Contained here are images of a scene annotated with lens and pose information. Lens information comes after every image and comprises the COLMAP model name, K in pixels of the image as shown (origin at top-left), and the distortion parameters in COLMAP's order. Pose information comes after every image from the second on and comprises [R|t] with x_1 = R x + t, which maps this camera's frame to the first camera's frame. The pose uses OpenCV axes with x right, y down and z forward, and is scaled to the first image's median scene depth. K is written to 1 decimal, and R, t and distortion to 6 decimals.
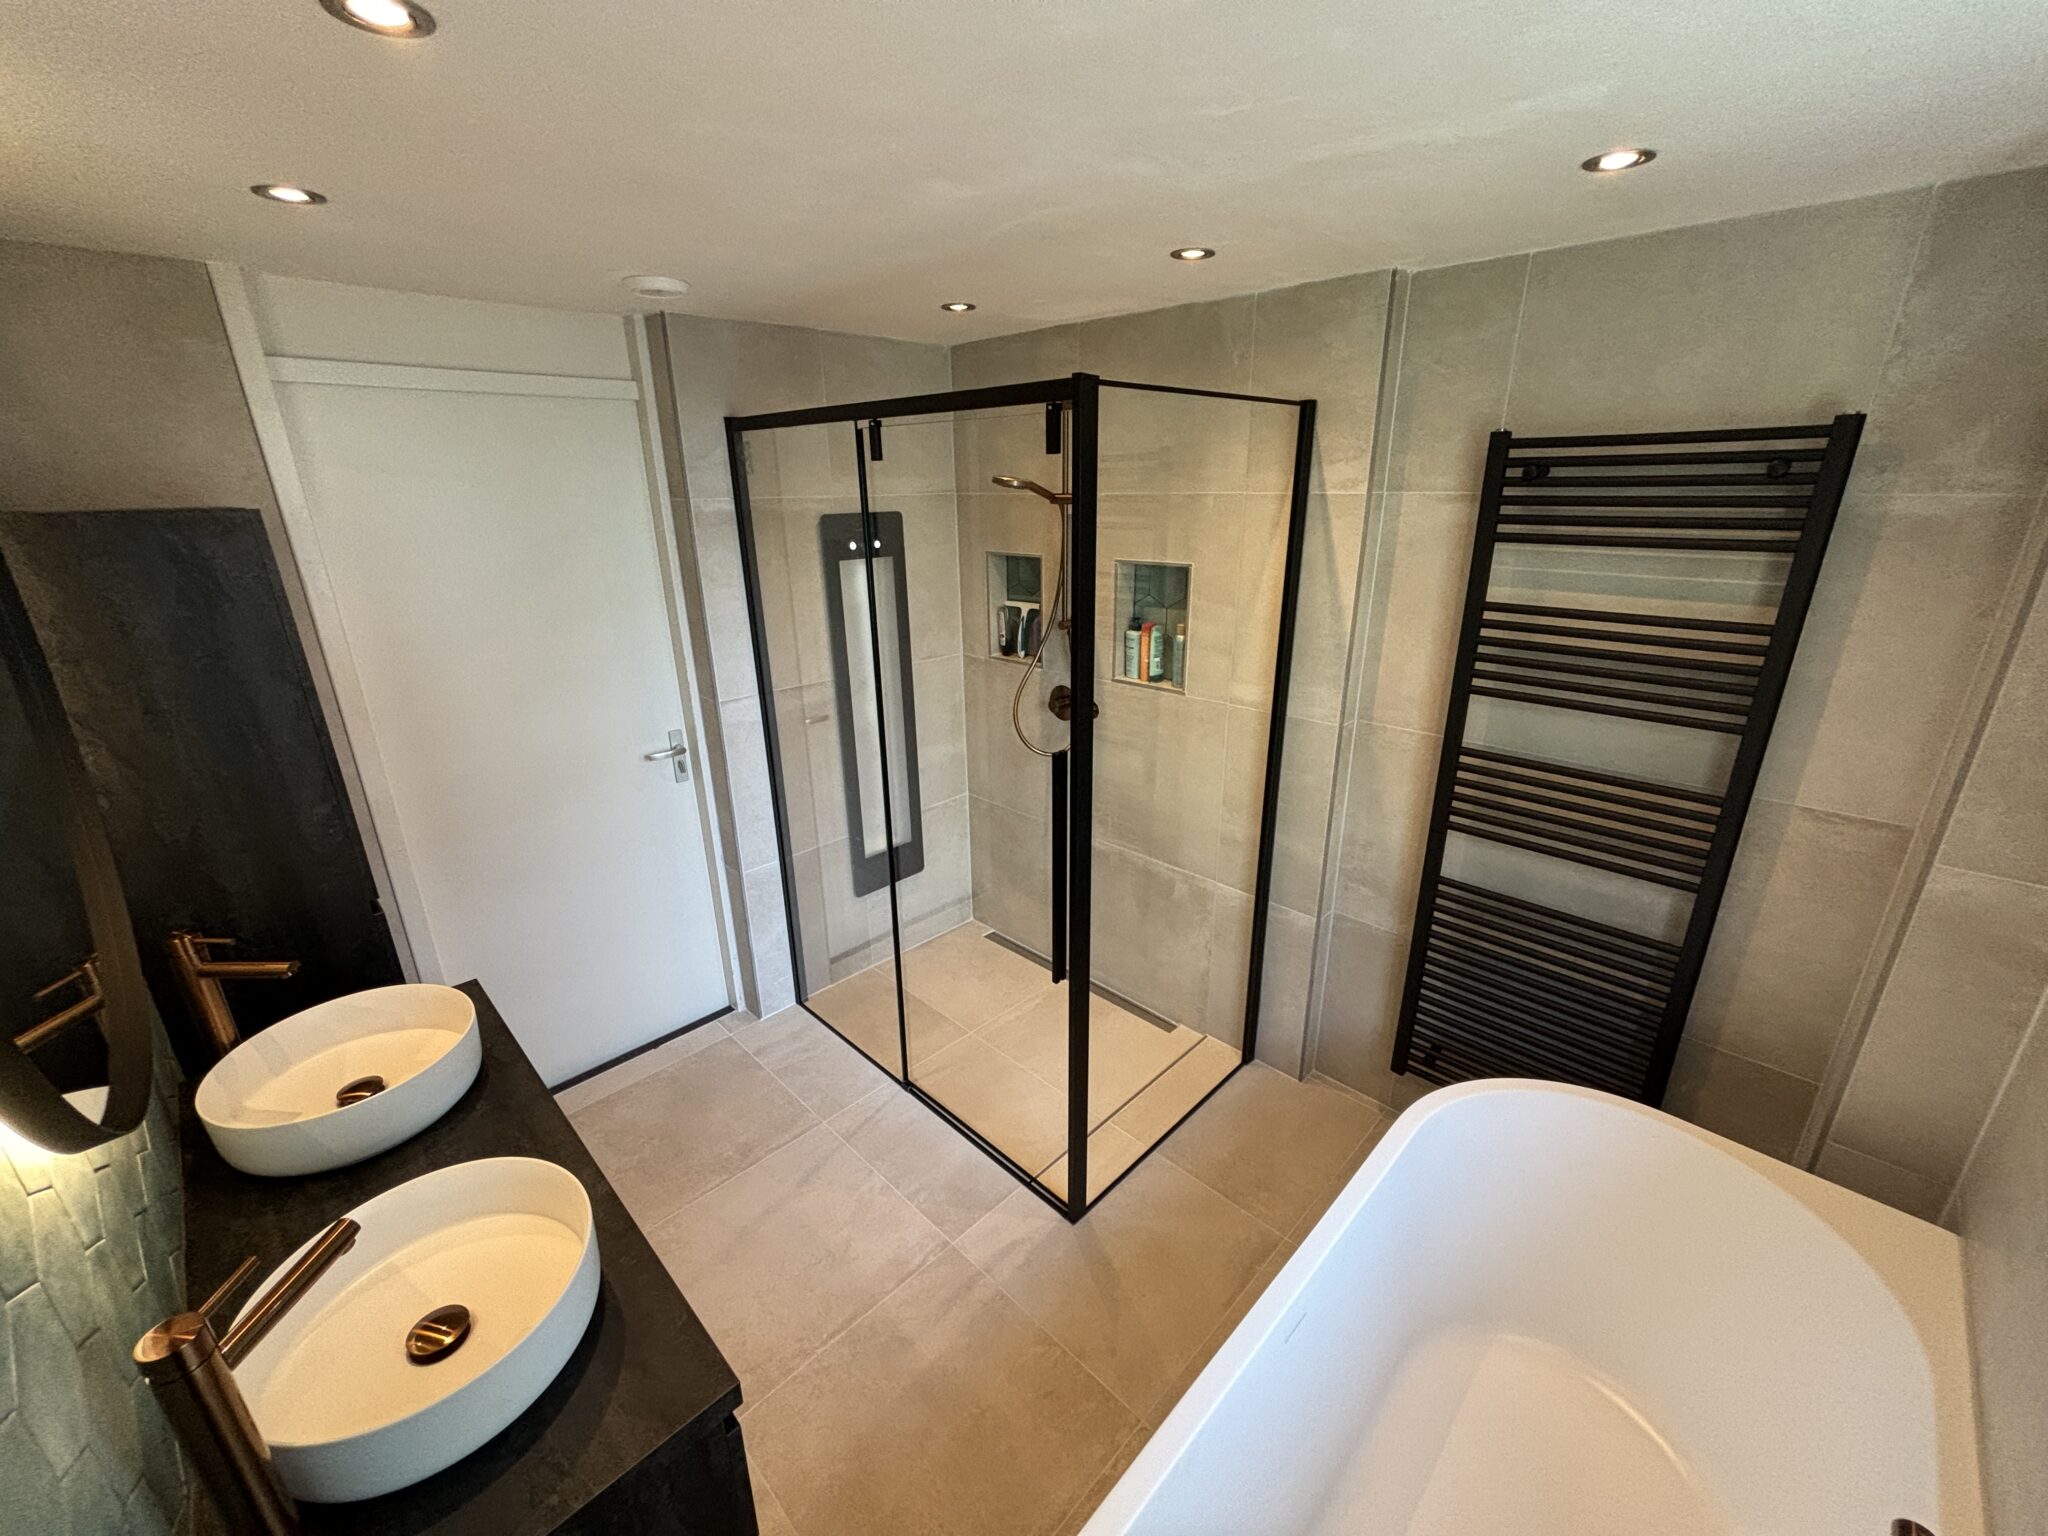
lens RADIAL K [[823.0, 0, 1026.3], [0, 823.0, 768.8], [0, 0, 1]] dist [-0.001857, 0.000263]
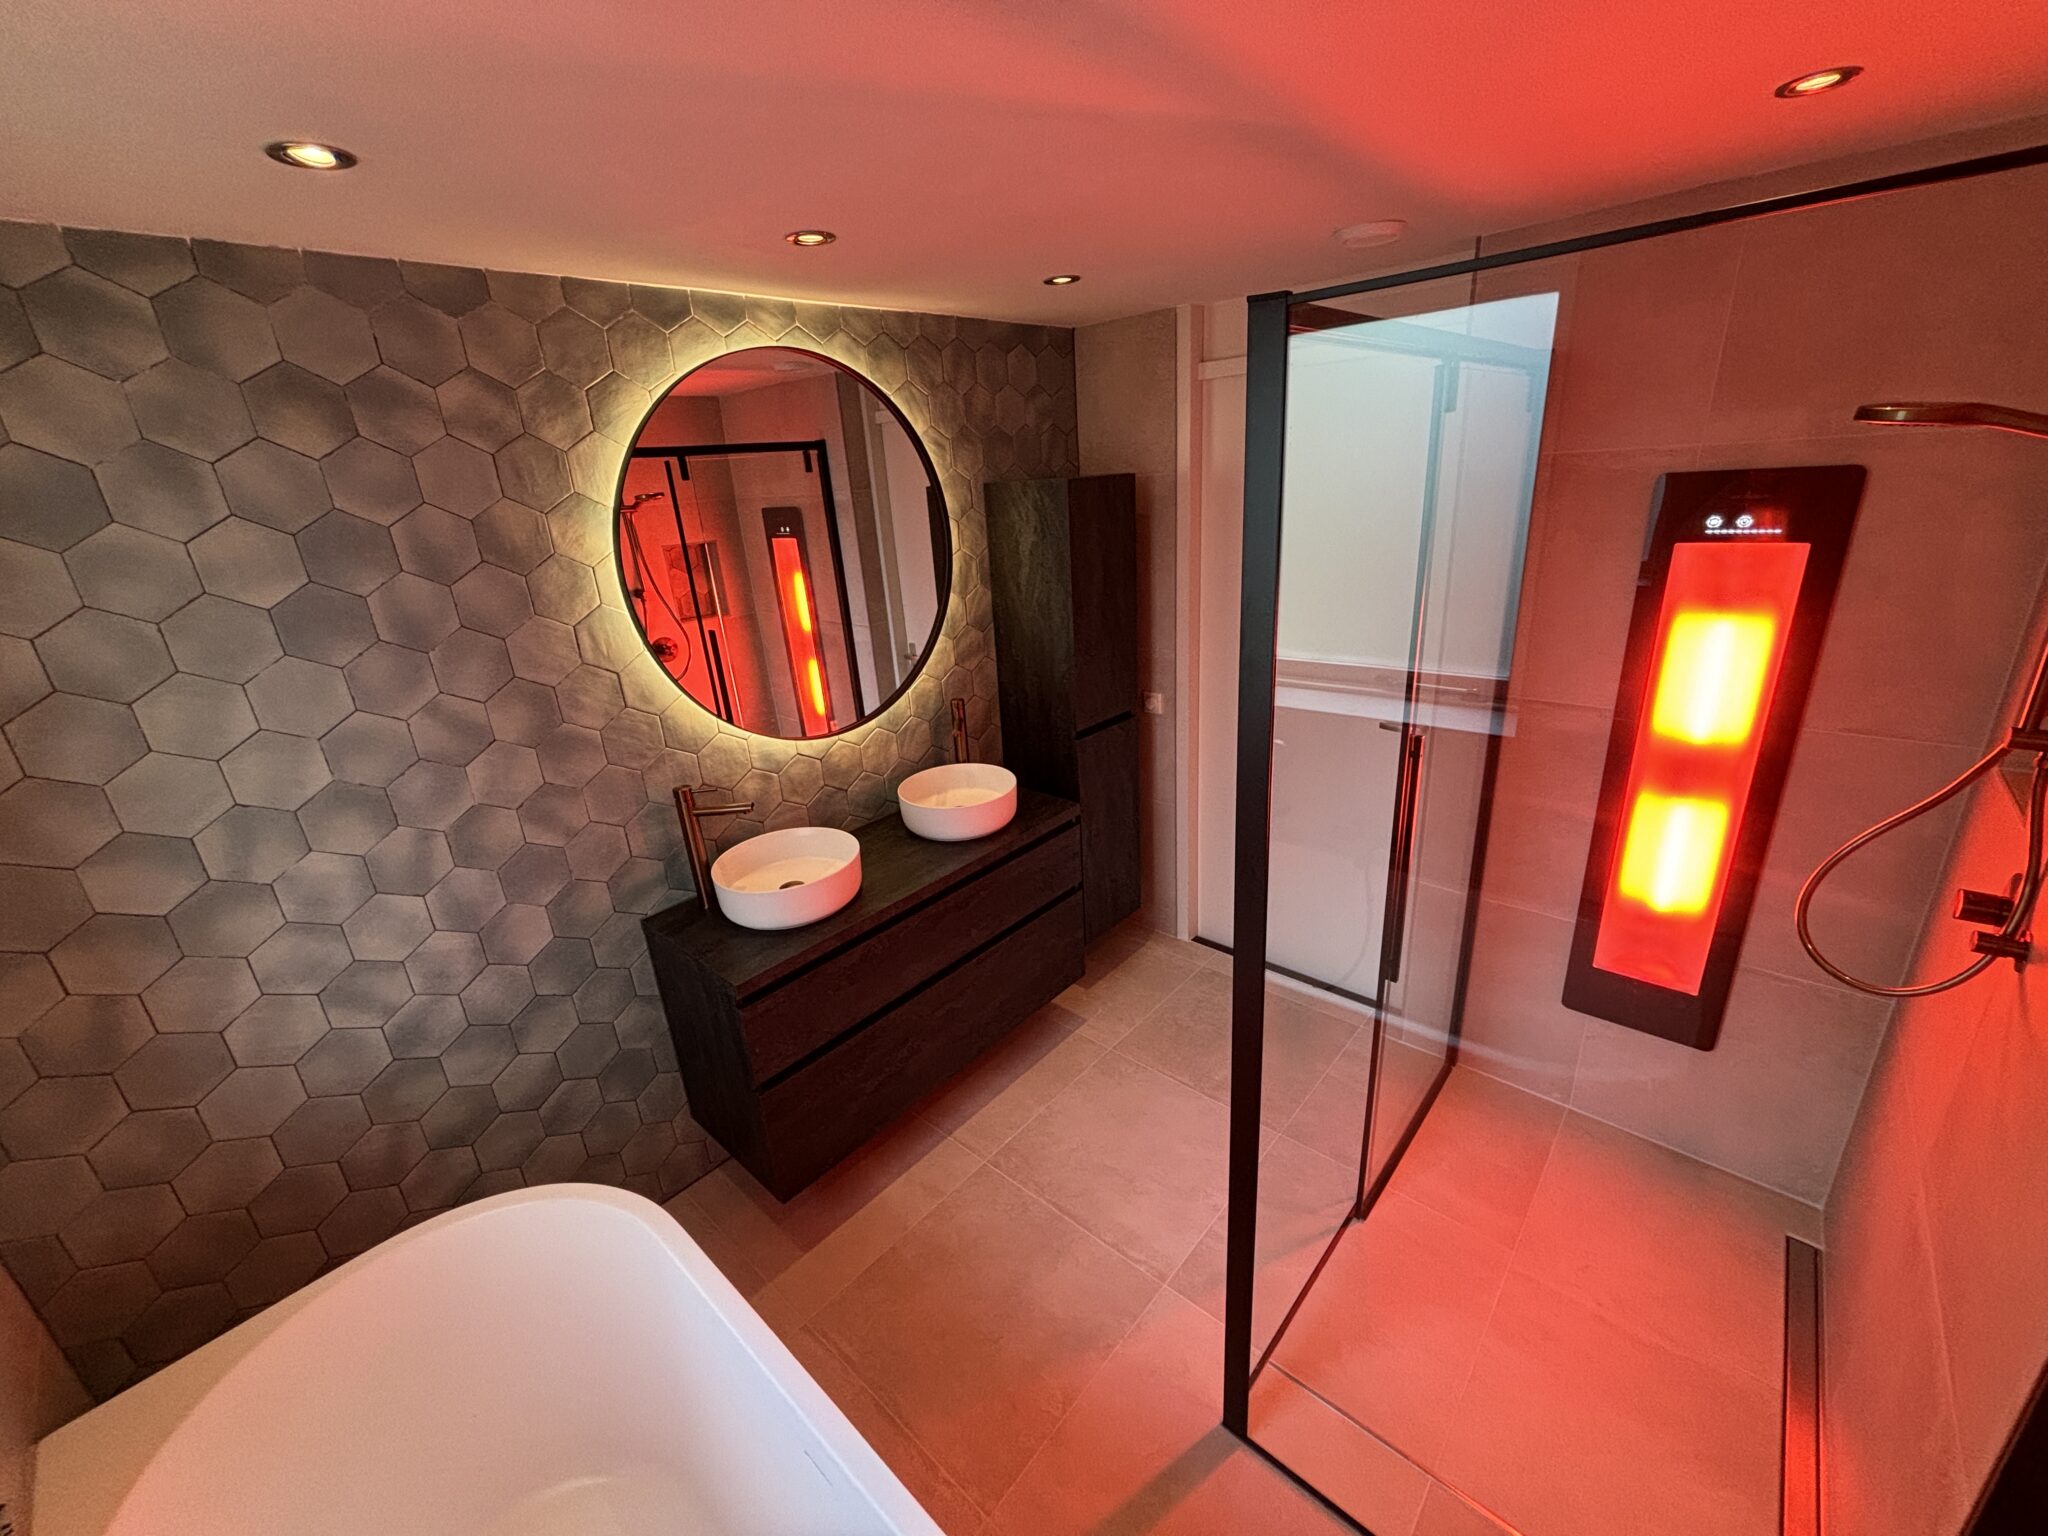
lens RADIAL K [[823.0, 0, 1026.3], [0, 823.0, 764.5], [0, 0, 1]] dist [-0.001857, 0.000263]
pose [[0.049462, 0.350620, -0.935211, 0.558210], [-0.267383, 0.906828, 0.325837, -0.215849], [0.962320, 0.233943, 0.138603, 0.575709]]
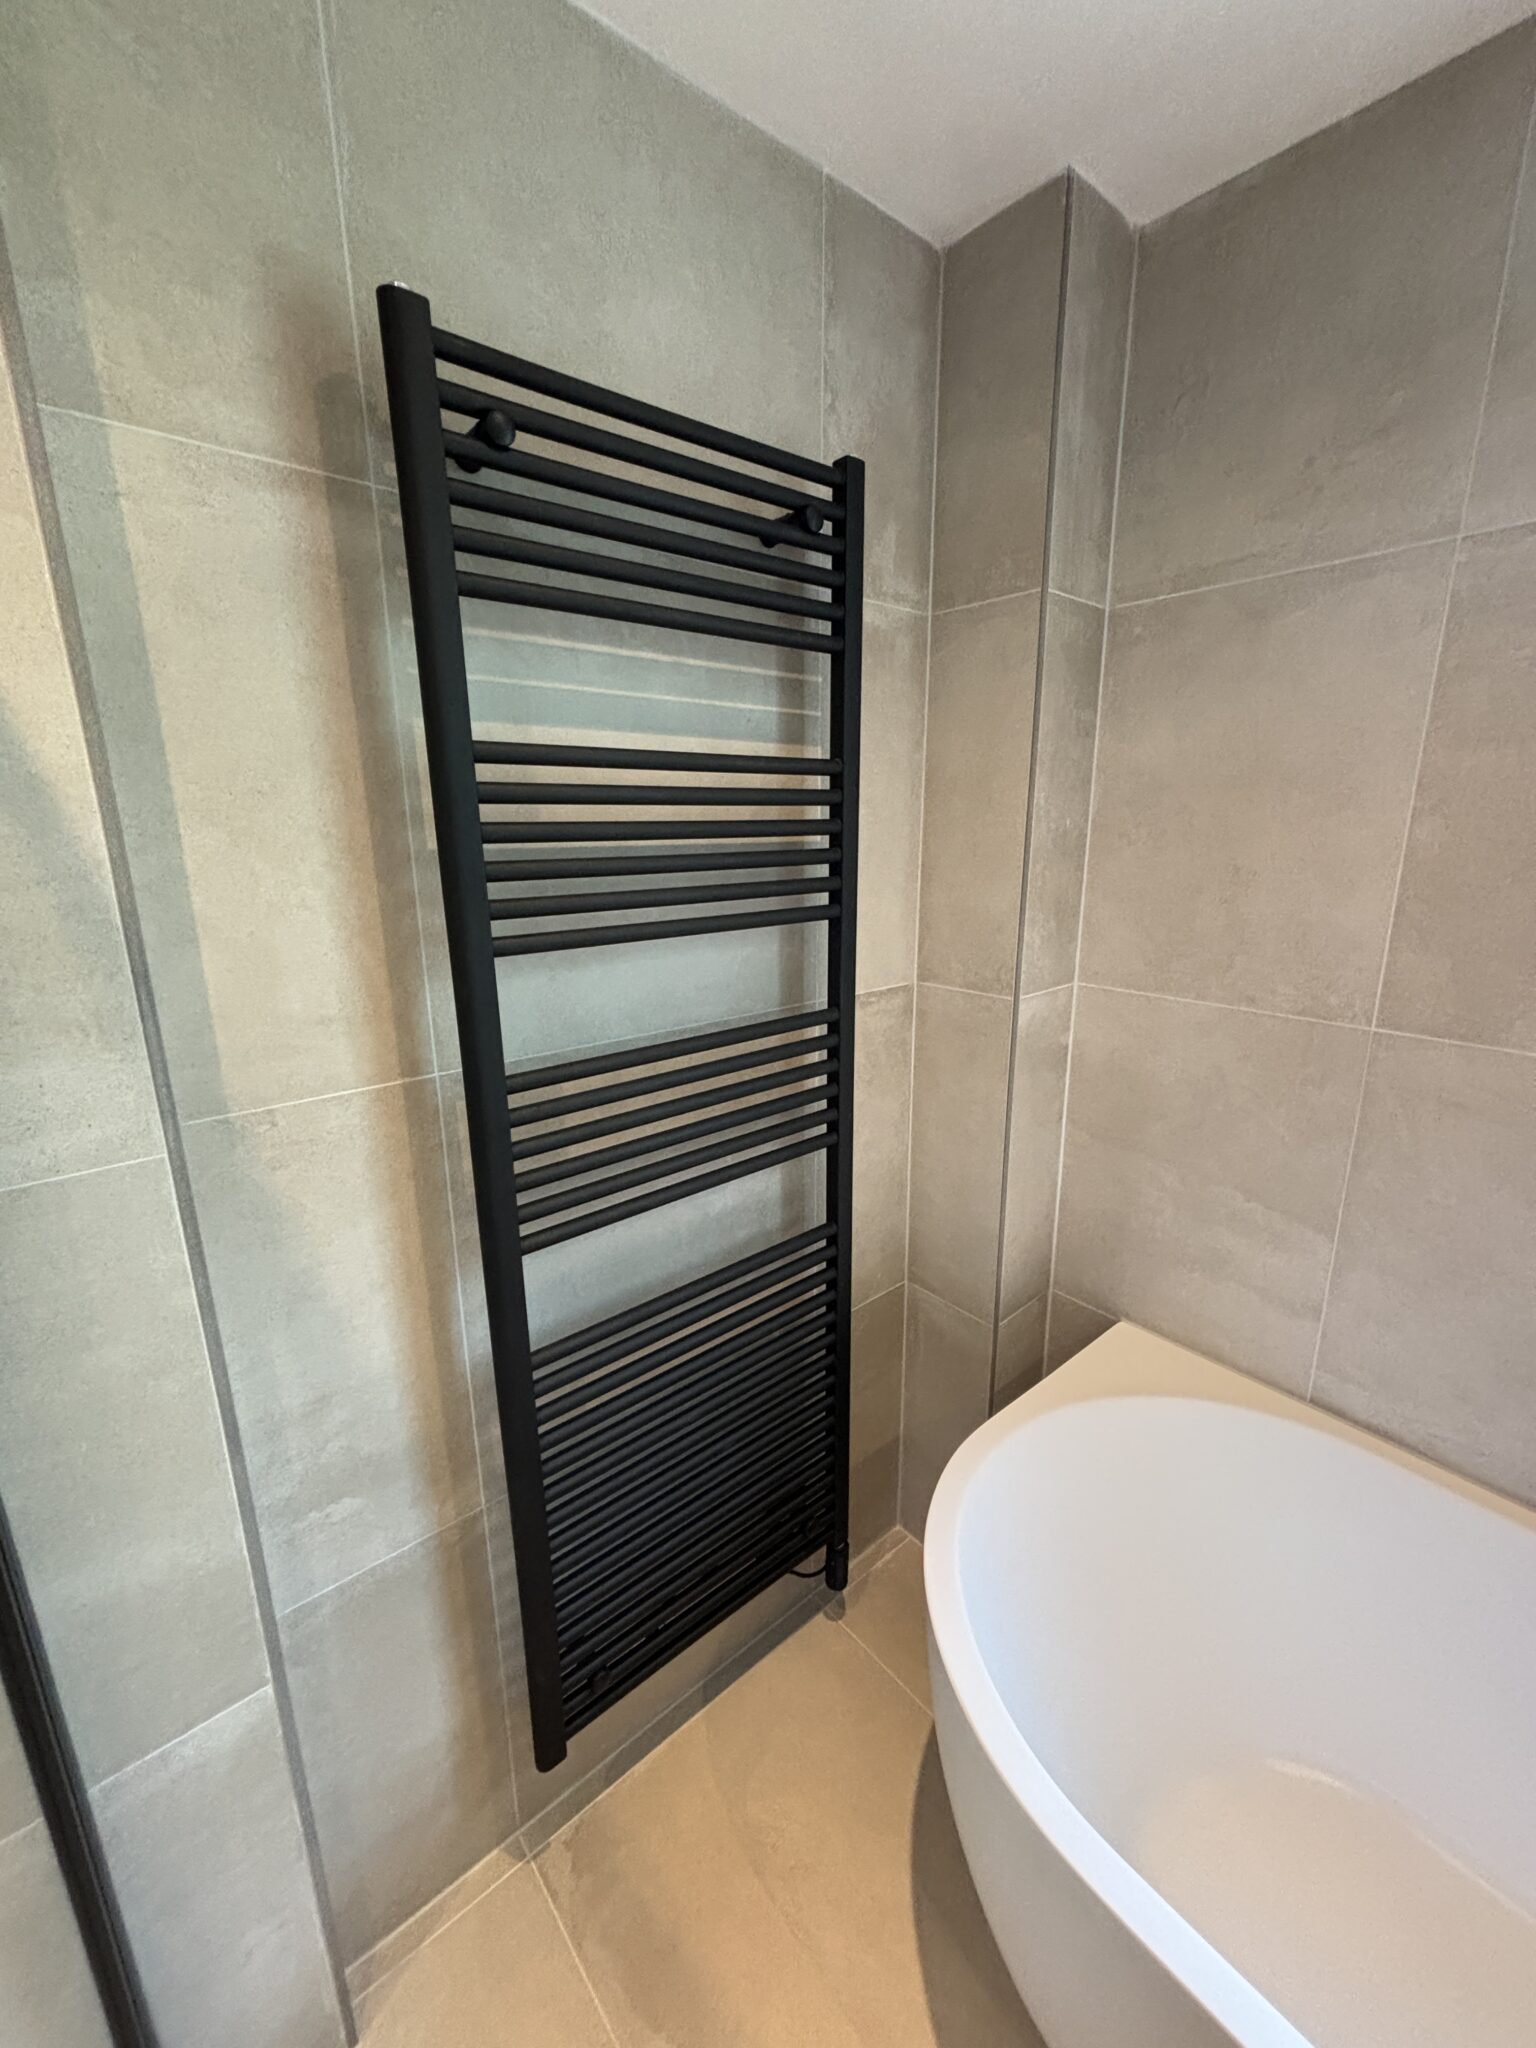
lens RADIAL K [[823.0, 0, 749.4], [0, 823.0, 1031.9], [0, 0, 1]] dist [-0.001857, 0.000263]
pose [[0.101039, -0.233751, 0.967032, 0.110141], [0.335591, 0.923046, 0.188055, -0.086022], [-0.936573, 0.305526, 0.171709, 0.765723]]
